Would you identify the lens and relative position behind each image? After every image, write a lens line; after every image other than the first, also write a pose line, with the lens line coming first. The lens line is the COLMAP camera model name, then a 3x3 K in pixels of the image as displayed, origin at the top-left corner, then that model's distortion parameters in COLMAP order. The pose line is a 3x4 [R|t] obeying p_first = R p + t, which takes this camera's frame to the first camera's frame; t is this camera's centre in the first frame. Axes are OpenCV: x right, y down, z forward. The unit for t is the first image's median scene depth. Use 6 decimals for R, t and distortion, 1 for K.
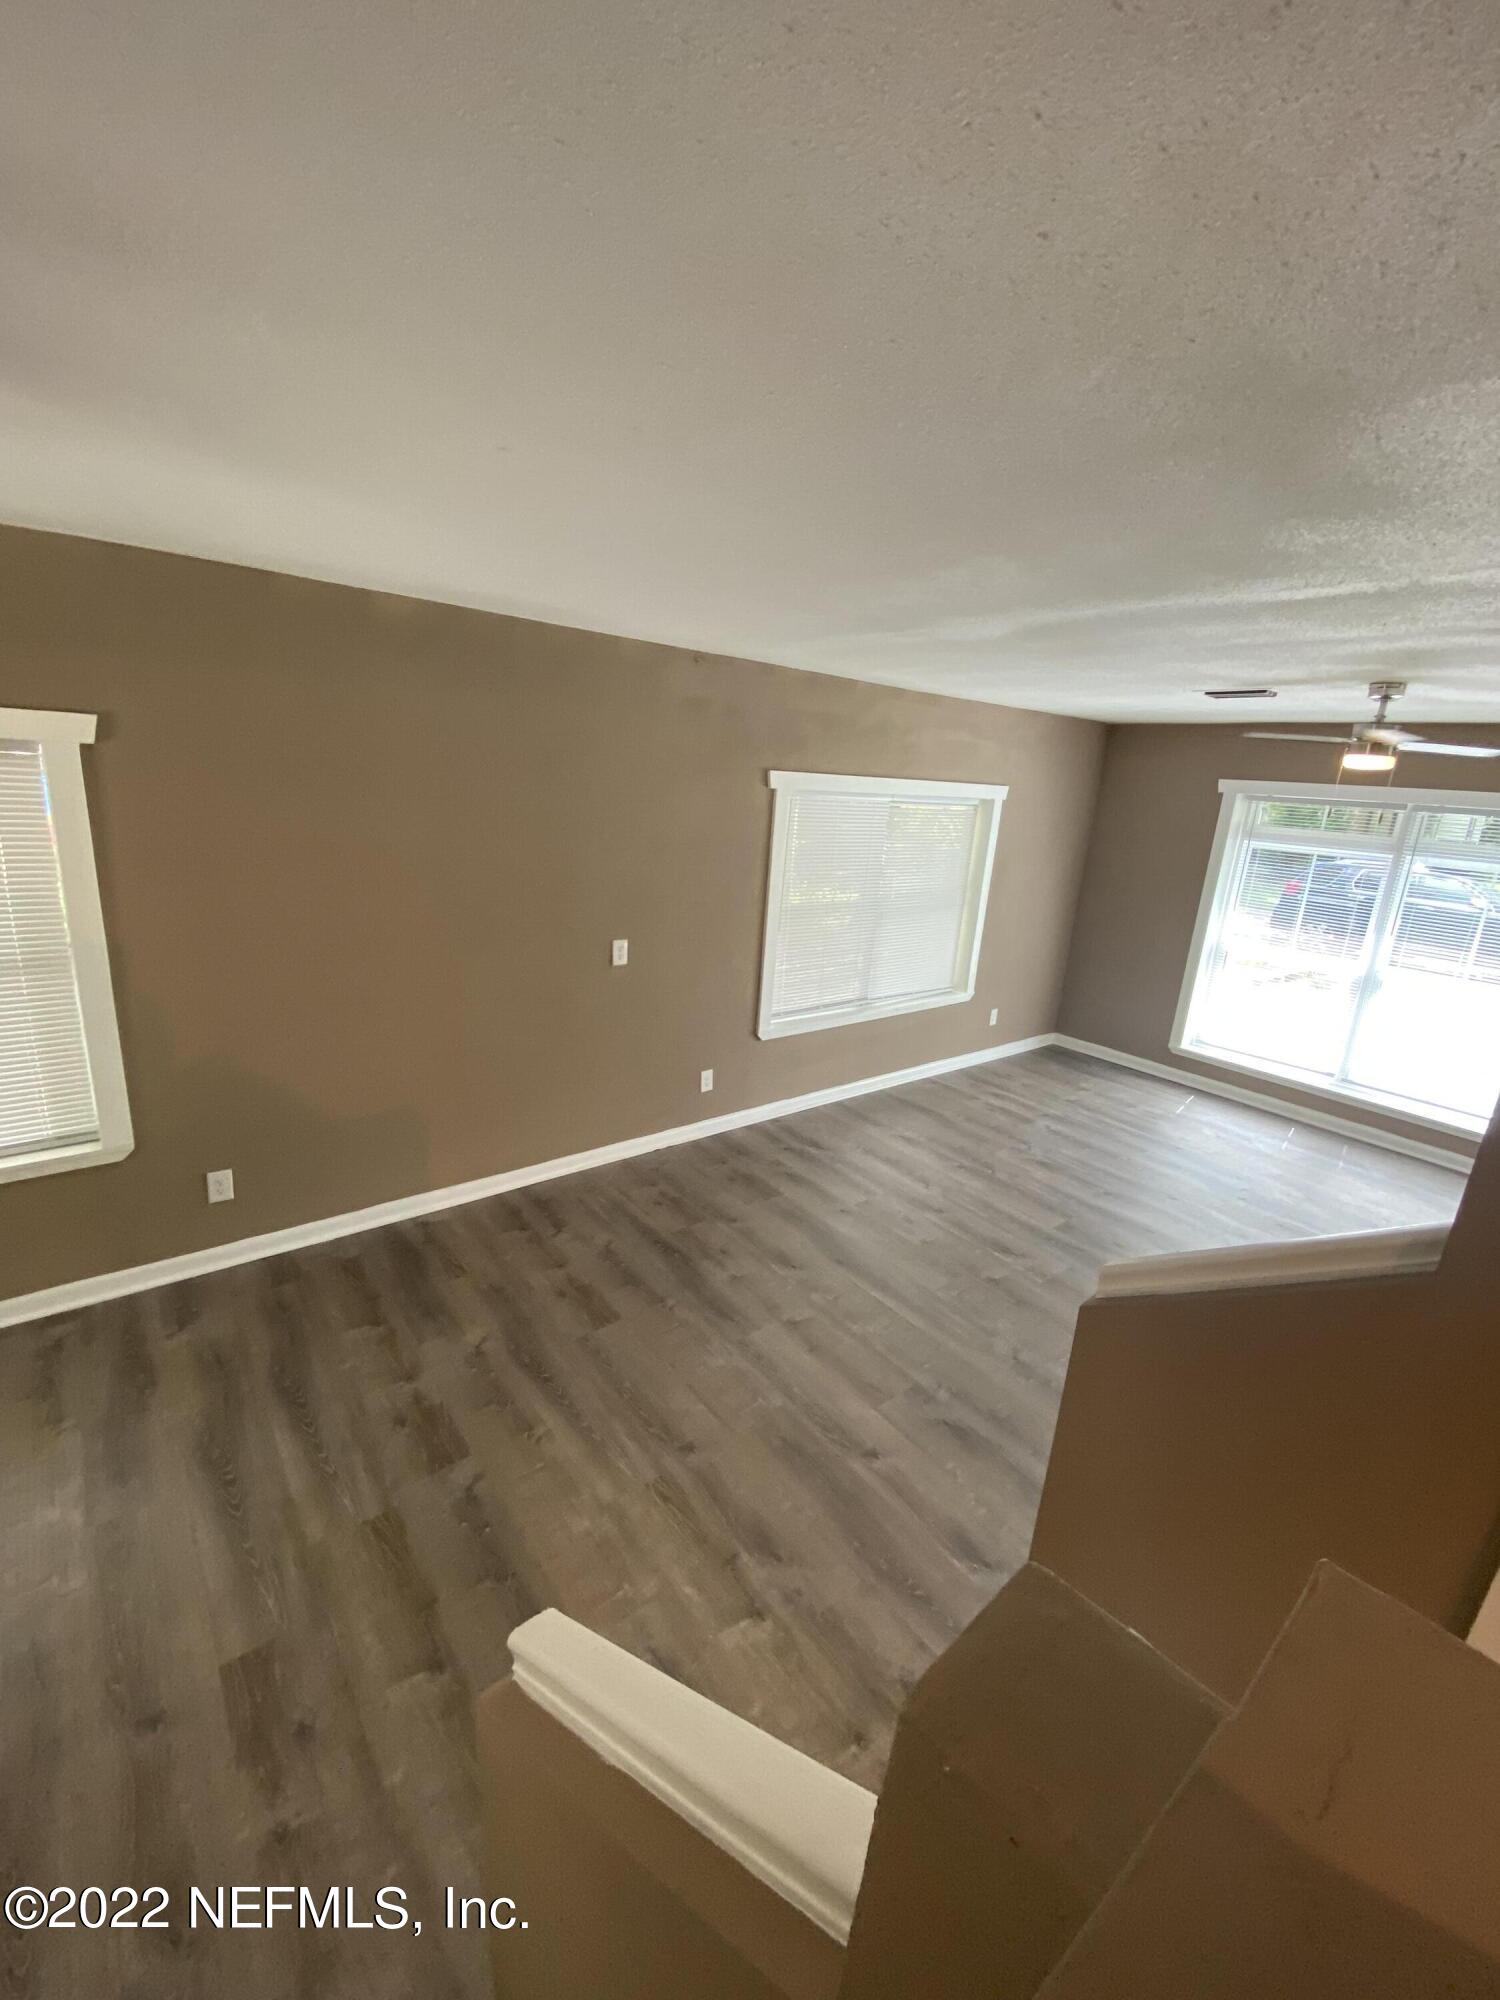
lens RADIAL K [[814.3, 0, 750.0], [0, 814.3, 1000.0], [0, 0, 1]] dist [0.000583, -0.017022]
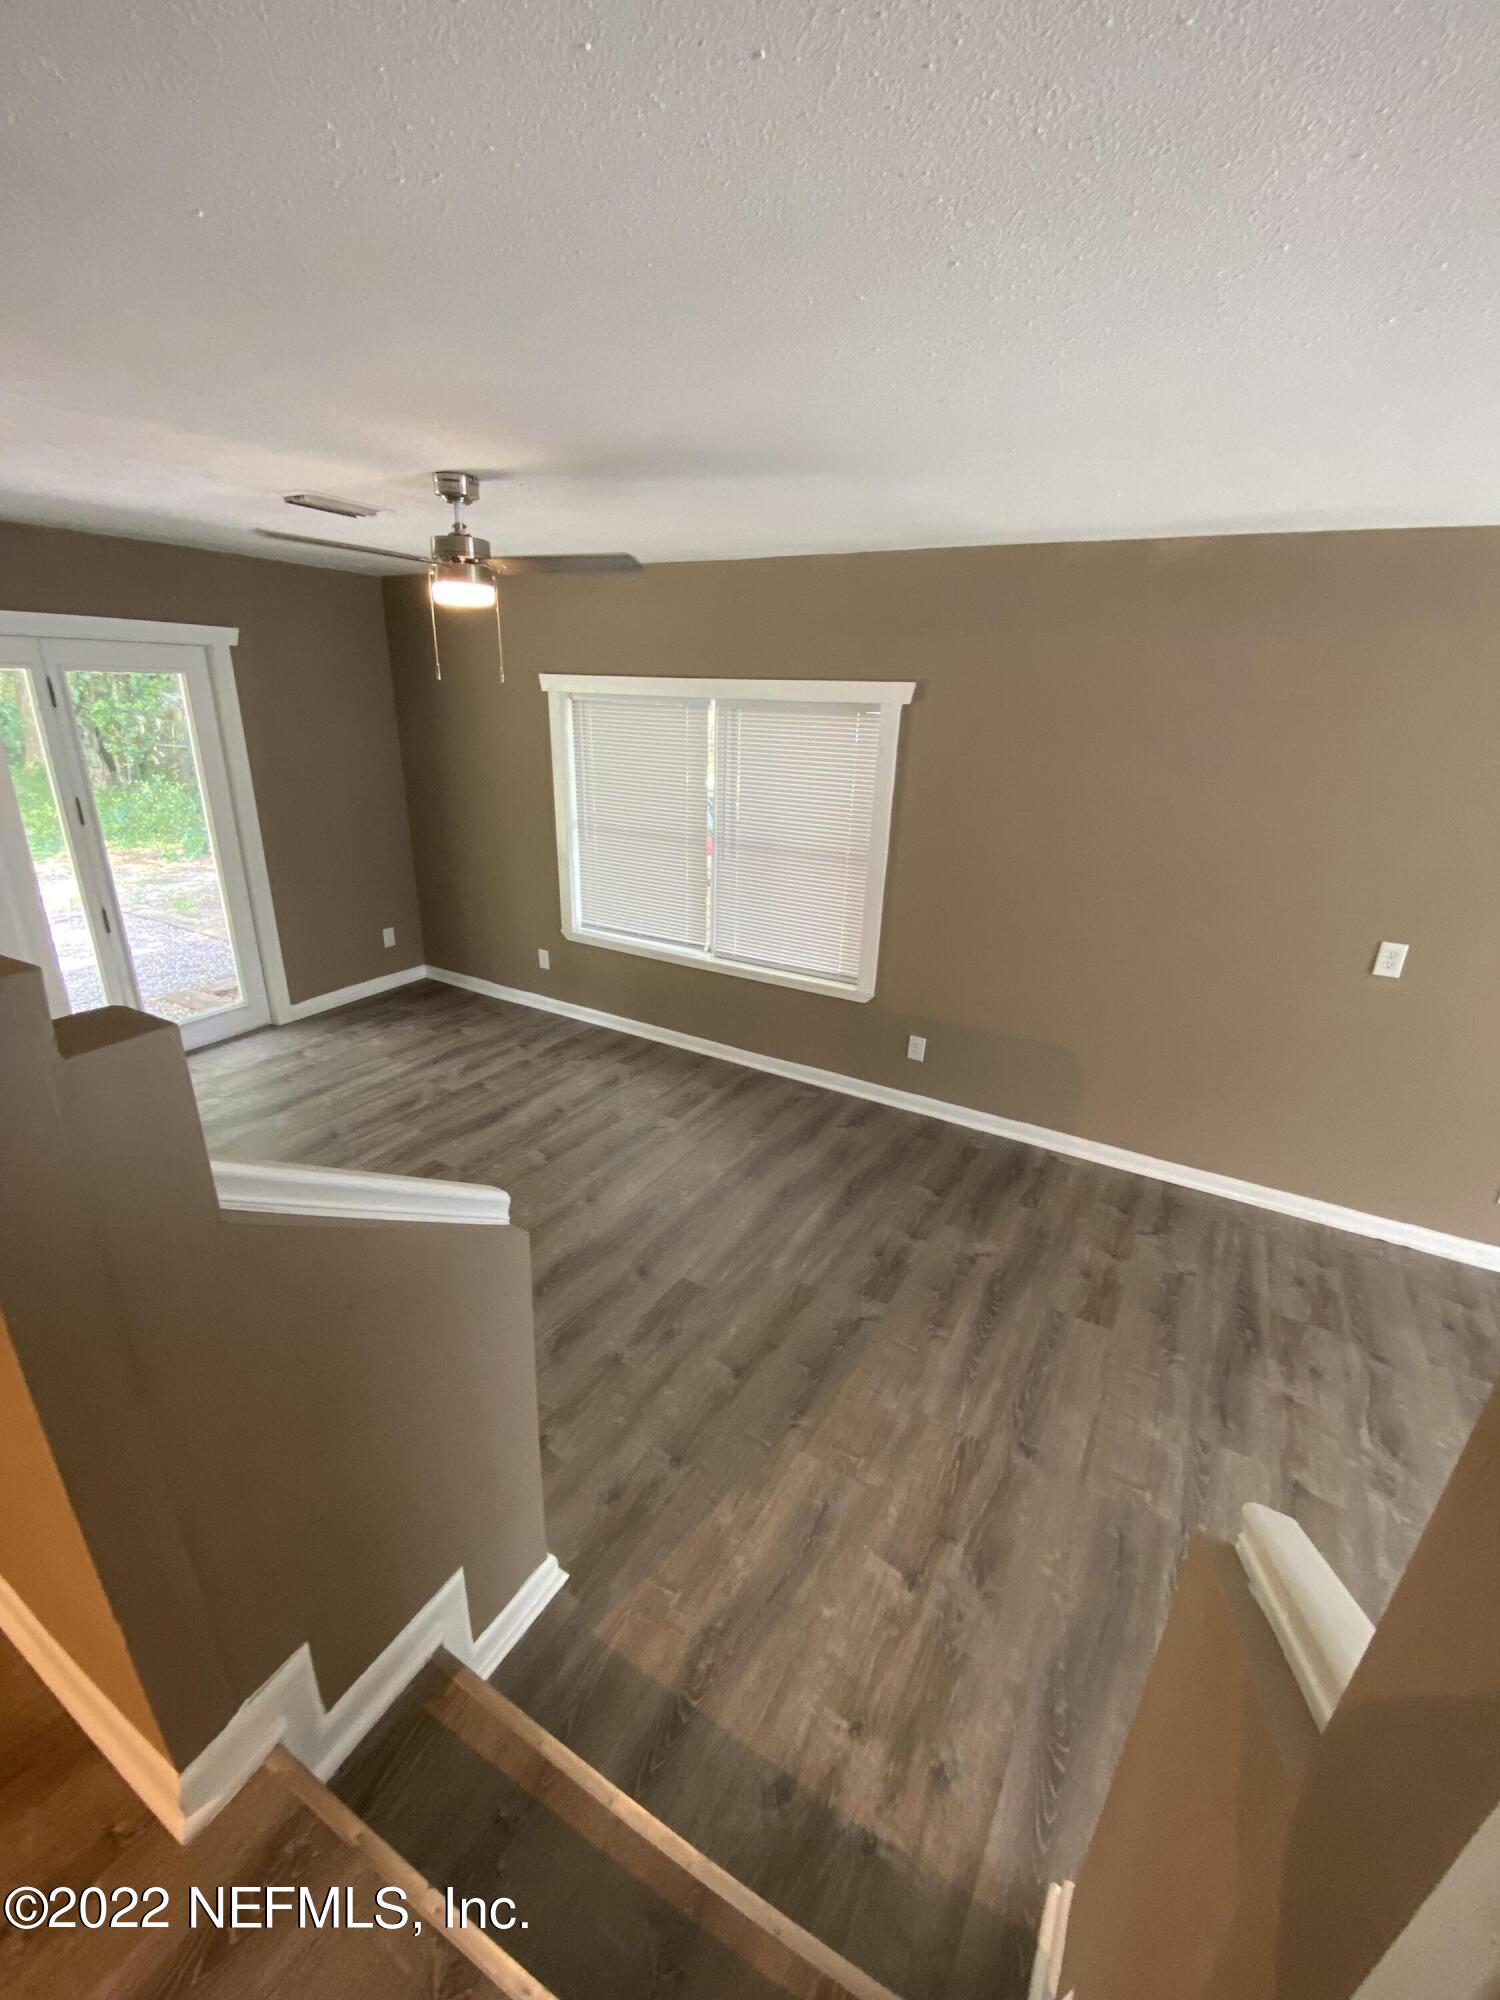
lens RADIAL K [[814.3, 0, 750.0], [0, 814.3, 1000.0], [0, 0, 1]] dist [0.000583, -0.017022]
pose [[0.362693, 0.273956, -0.890731, 0.457808], [-0.257761, 0.948015, 0.186618, -0.023048], [0.895552, 0.161911, 0.414454, 0.235498]]
